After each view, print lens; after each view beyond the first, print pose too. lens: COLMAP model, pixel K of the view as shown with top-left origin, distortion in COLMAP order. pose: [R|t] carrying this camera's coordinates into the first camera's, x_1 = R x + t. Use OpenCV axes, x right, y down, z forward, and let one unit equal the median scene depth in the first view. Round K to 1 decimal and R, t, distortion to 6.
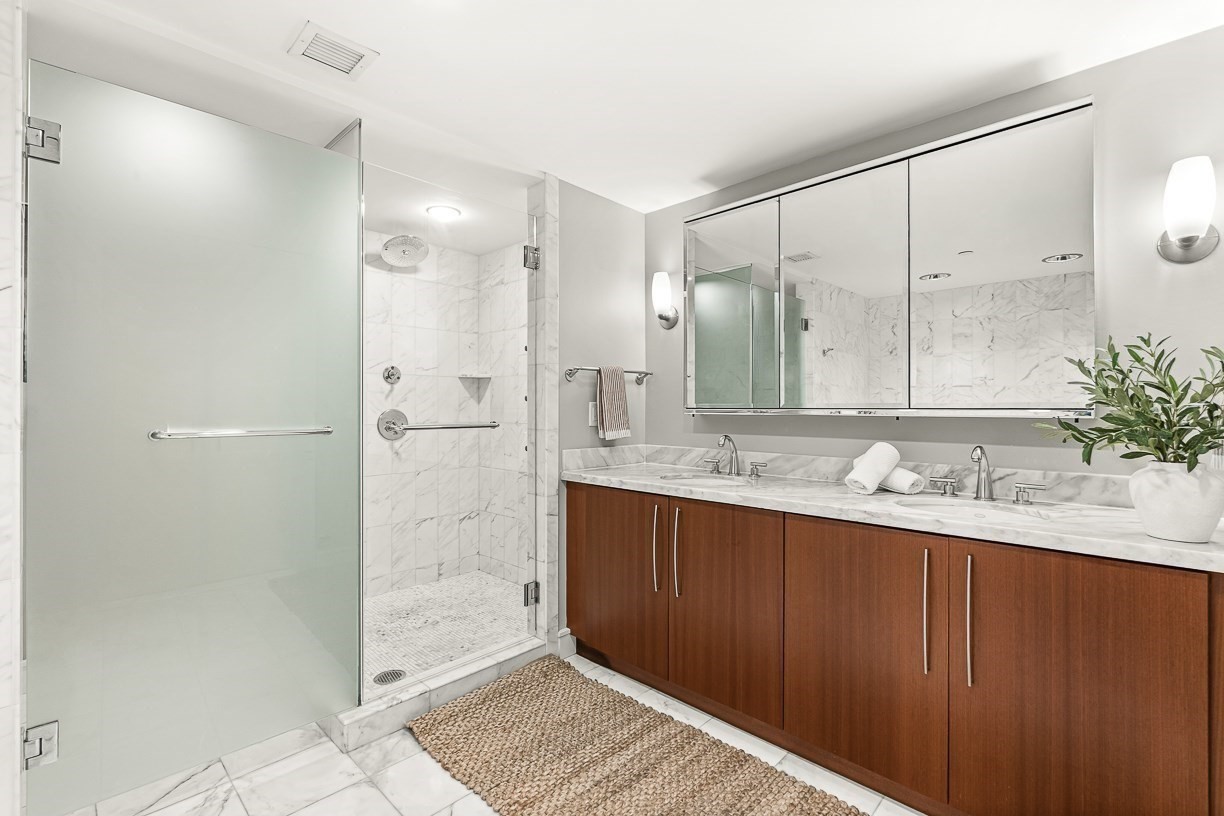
lens RADIAL K [[547.6, 0, 617.1], [0, 547.6, 391.6], [0, 0, 1]] dist [-0.000505, 0.000021]
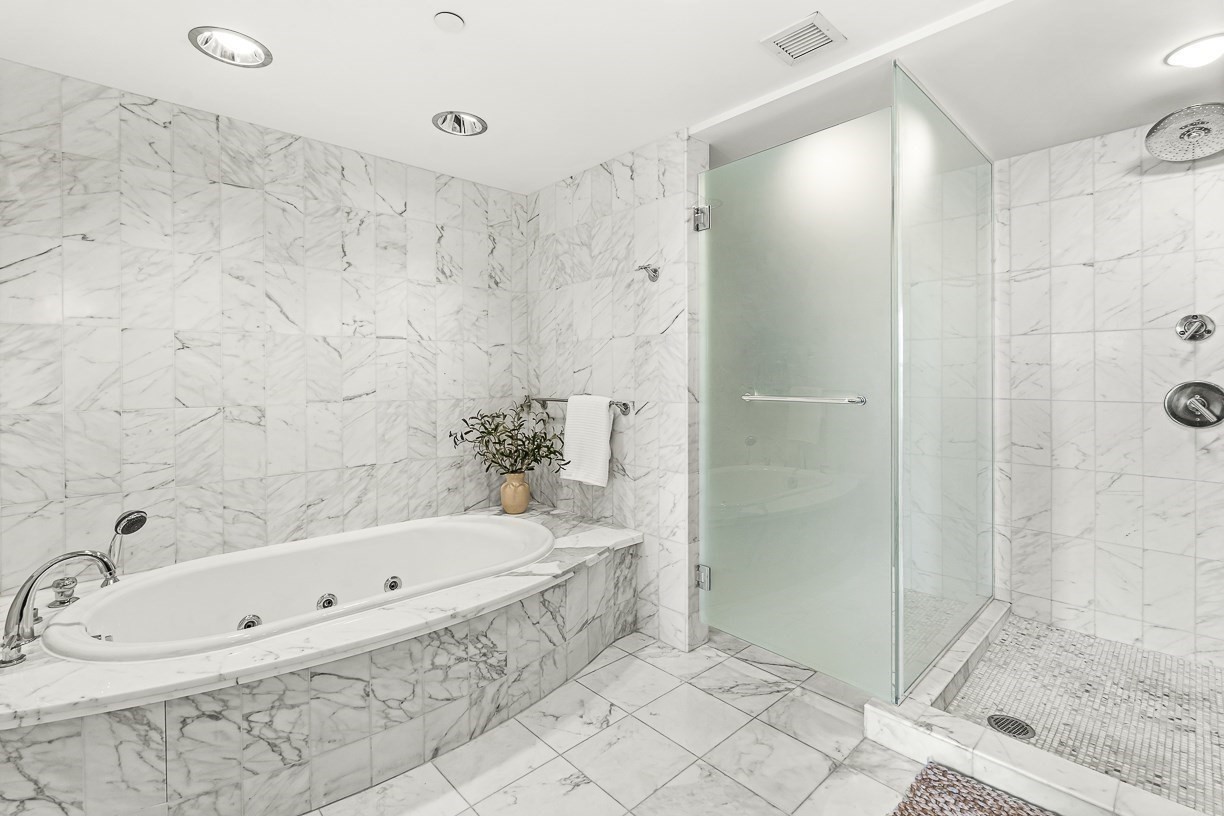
lens RADIAL K [[546.6, 0, 614.2], [0, 546.6, 381.7], [0, 0, 1]] dist [-0.000208, -0.000400]
pose [[-0.057683, 0.003289, -0.998330, 0.340528], [0.029379, 0.999567, 0.001595, 0.014254], [0.997903, -0.029238, -0.057755, 0.439591]]
